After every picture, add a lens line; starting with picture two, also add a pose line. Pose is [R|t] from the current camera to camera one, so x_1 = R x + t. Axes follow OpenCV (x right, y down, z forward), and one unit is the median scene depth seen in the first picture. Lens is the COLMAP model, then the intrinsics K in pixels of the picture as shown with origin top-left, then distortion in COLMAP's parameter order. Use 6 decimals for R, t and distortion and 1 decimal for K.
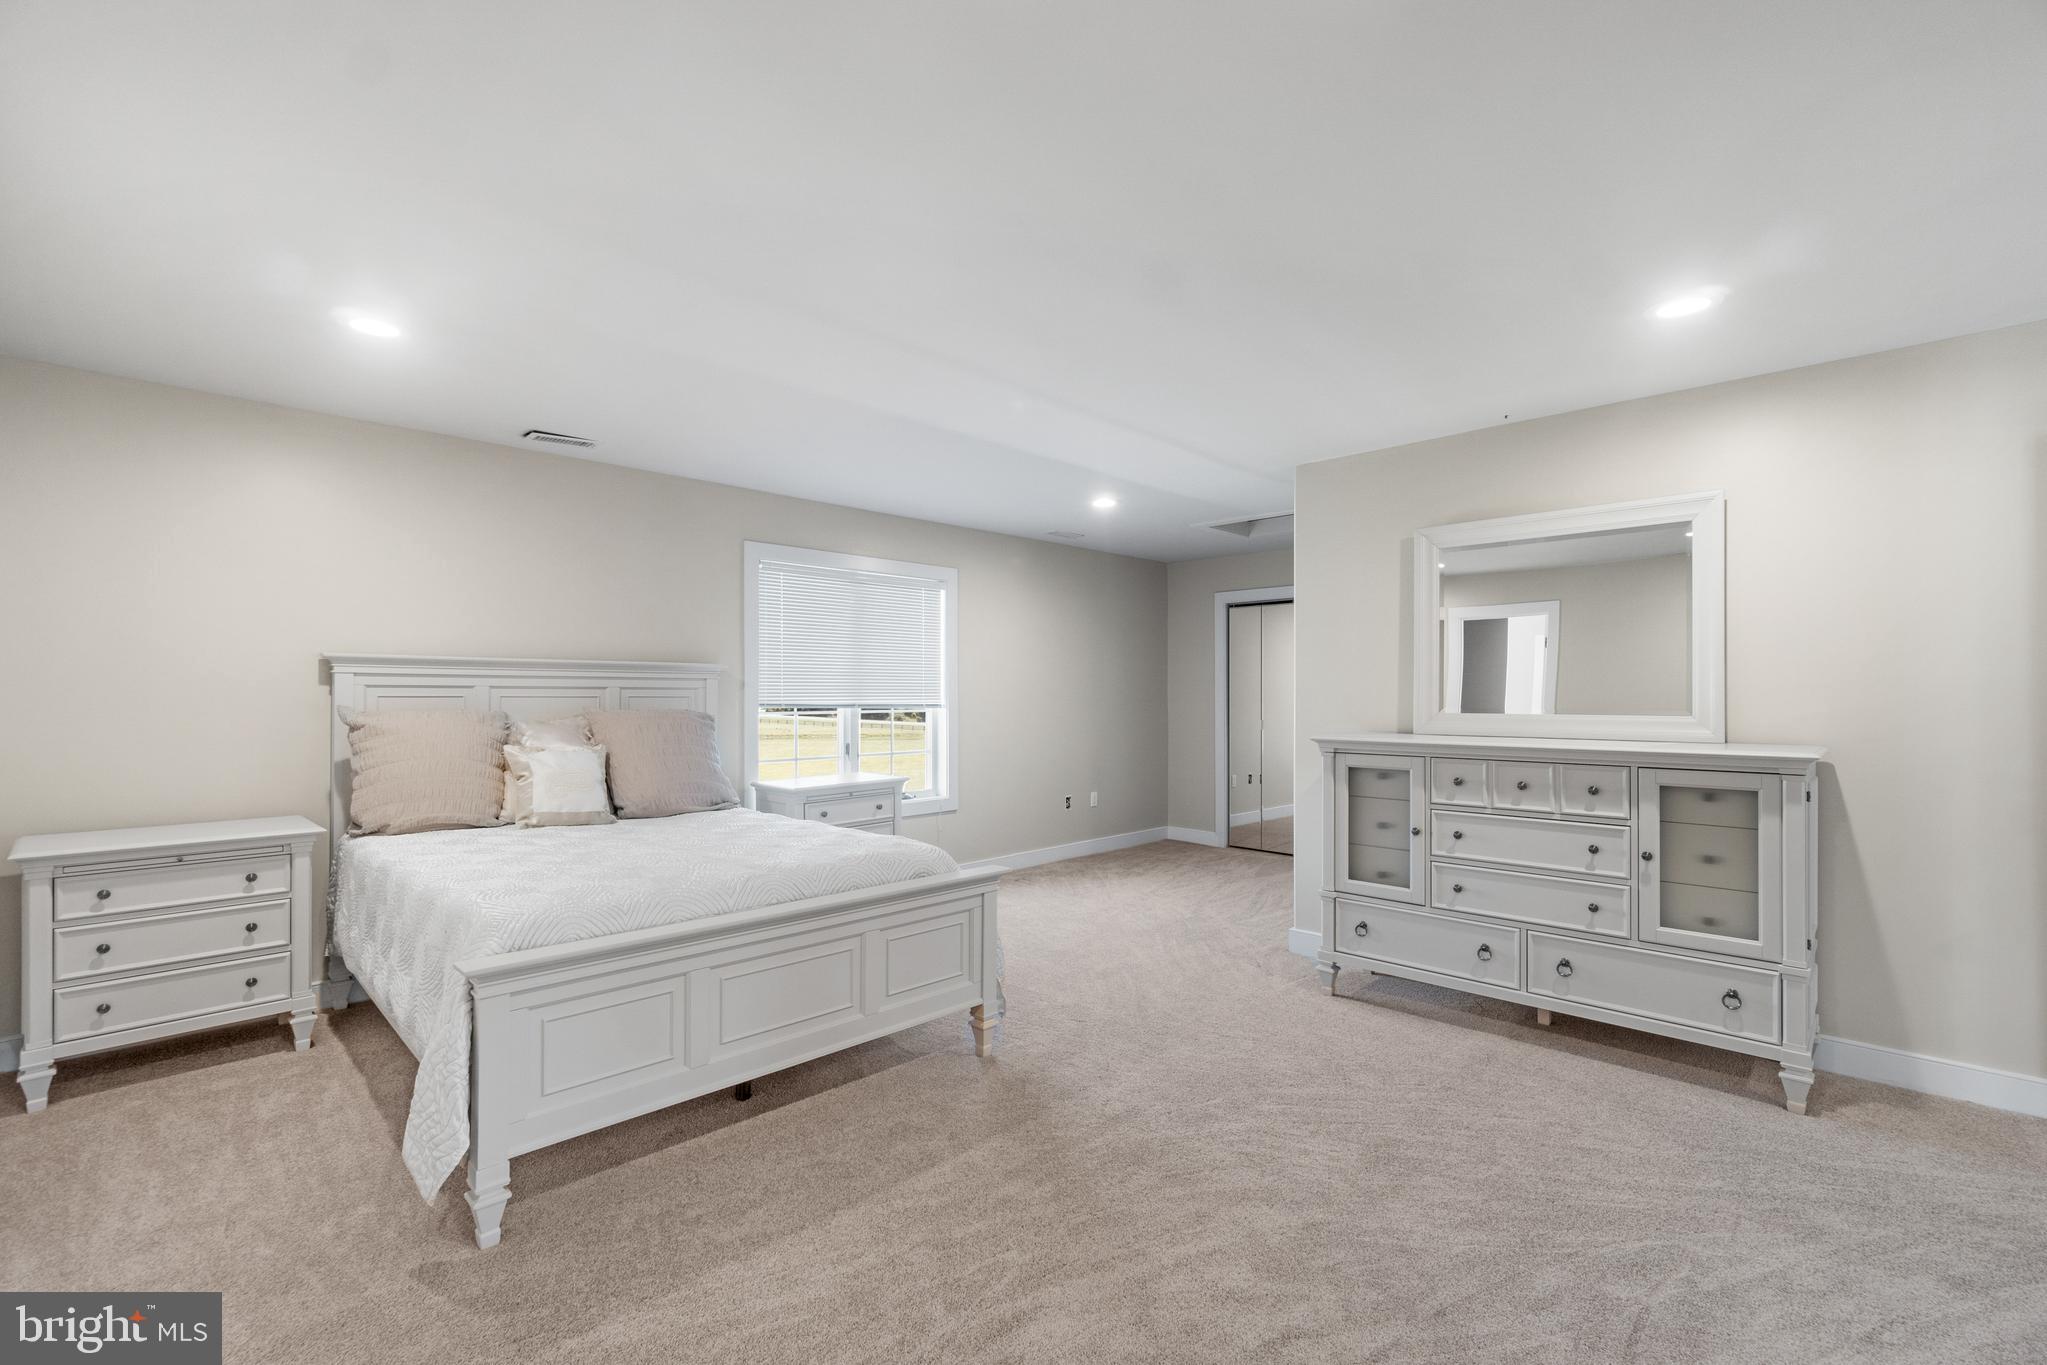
lens RADIAL K [[896.0, 0, 1033.3], [0, 896.0, 681.8], [0, 0, 1]] dist [0.003226, 0.000144]
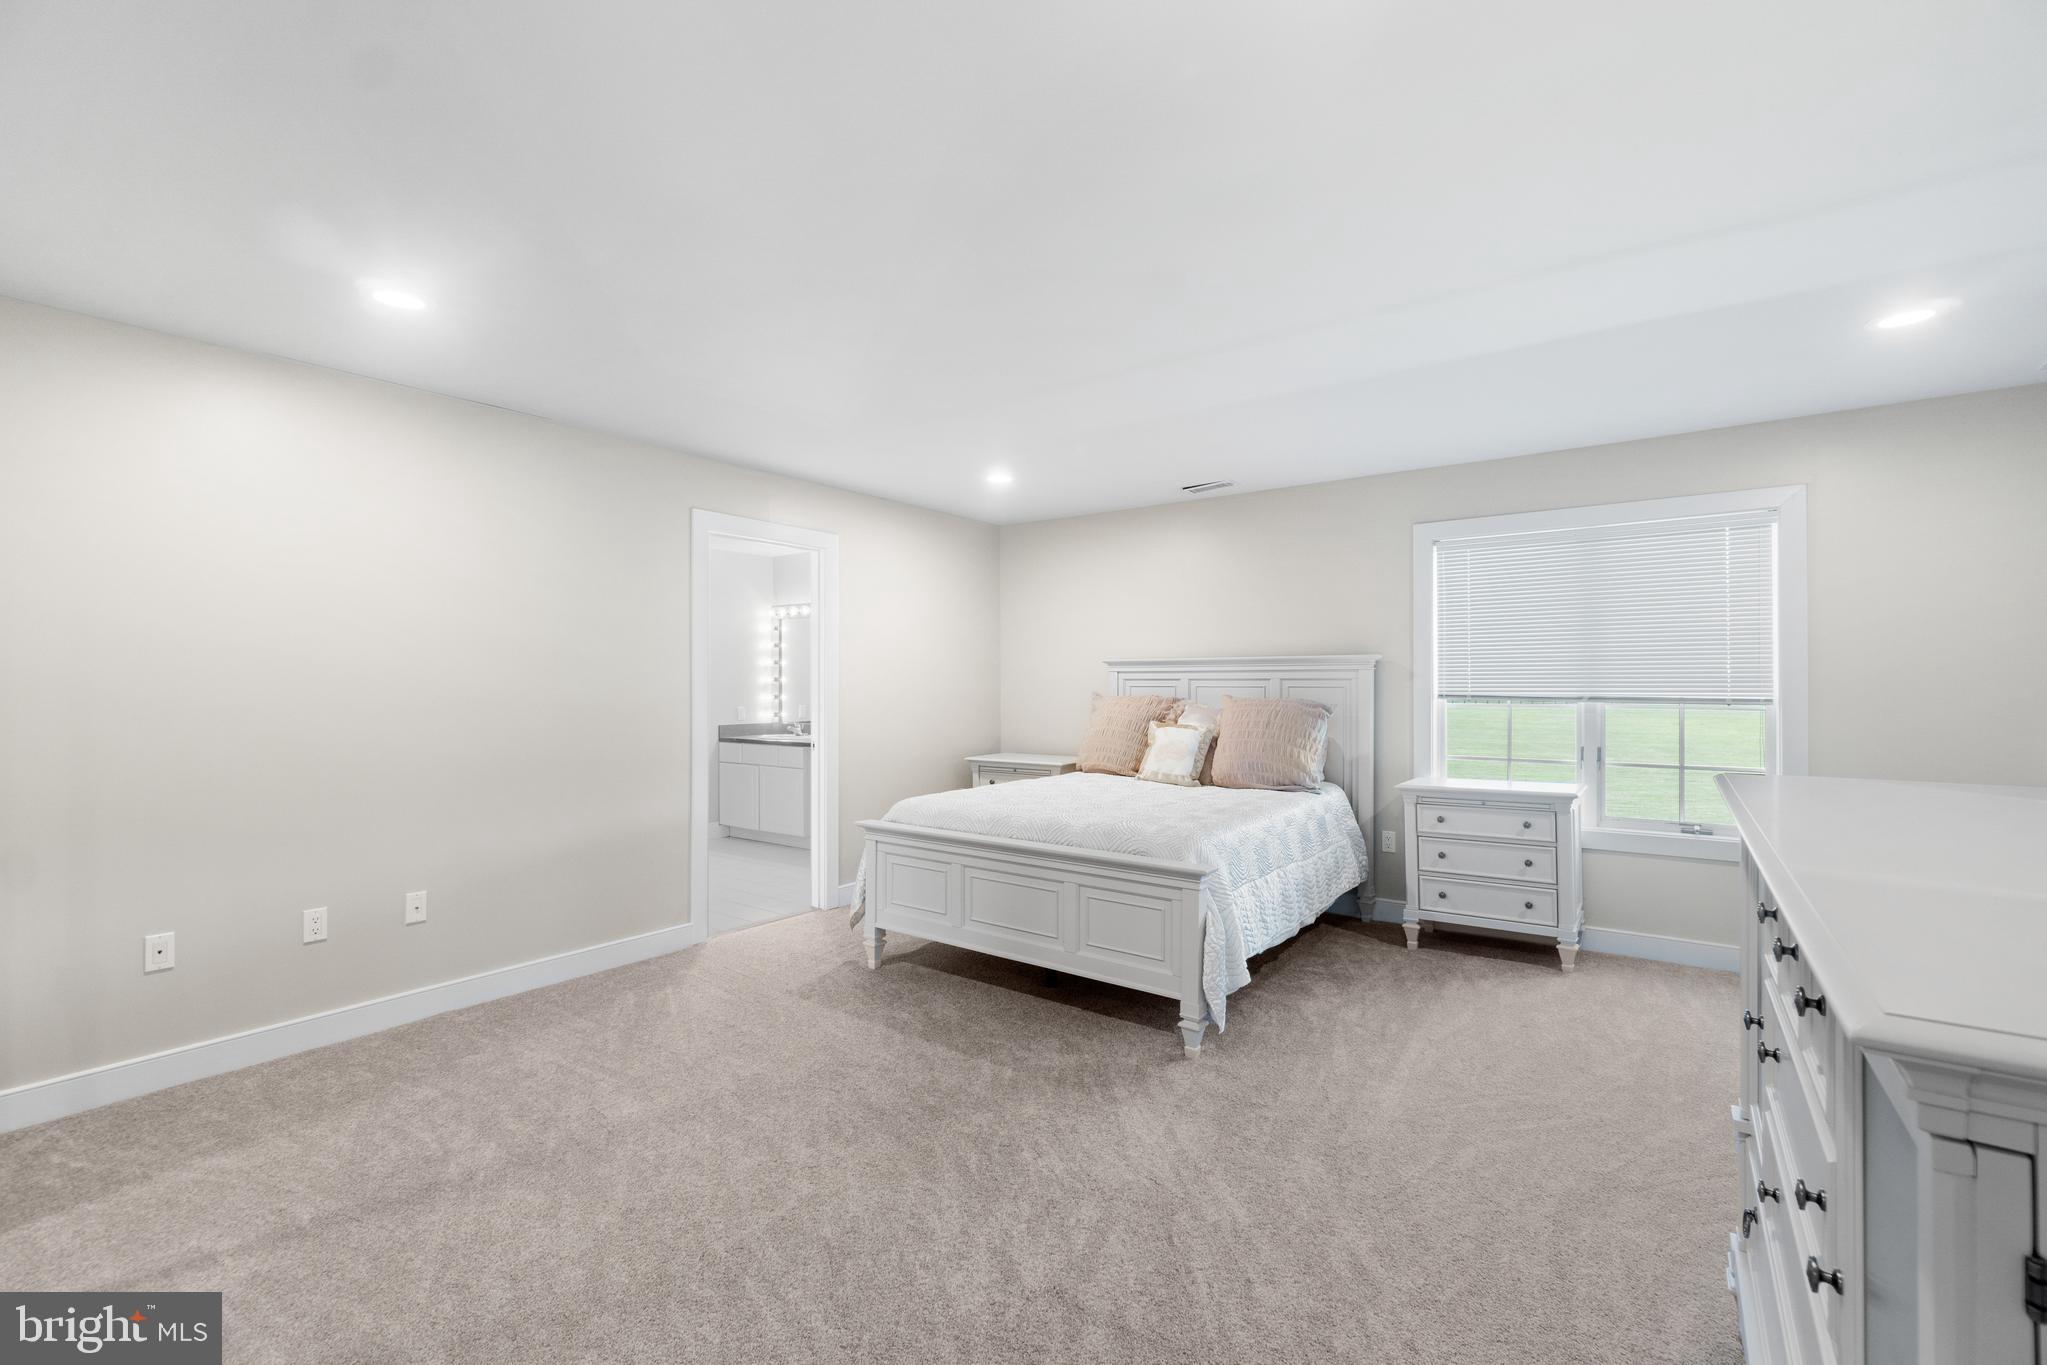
lens RADIAL K [[896.0, 0, 1033.8], [0, 896.0, 686.1], [0, 0, 1]] dist [0.003226, 0.000144]
pose [[0.093305, 0.016228, -0.995505, 0.611349], [0.025948, 0.999488, 0.018725, -0.013241], [0.995299, -0.027579, 0.092836, 0.498387]]
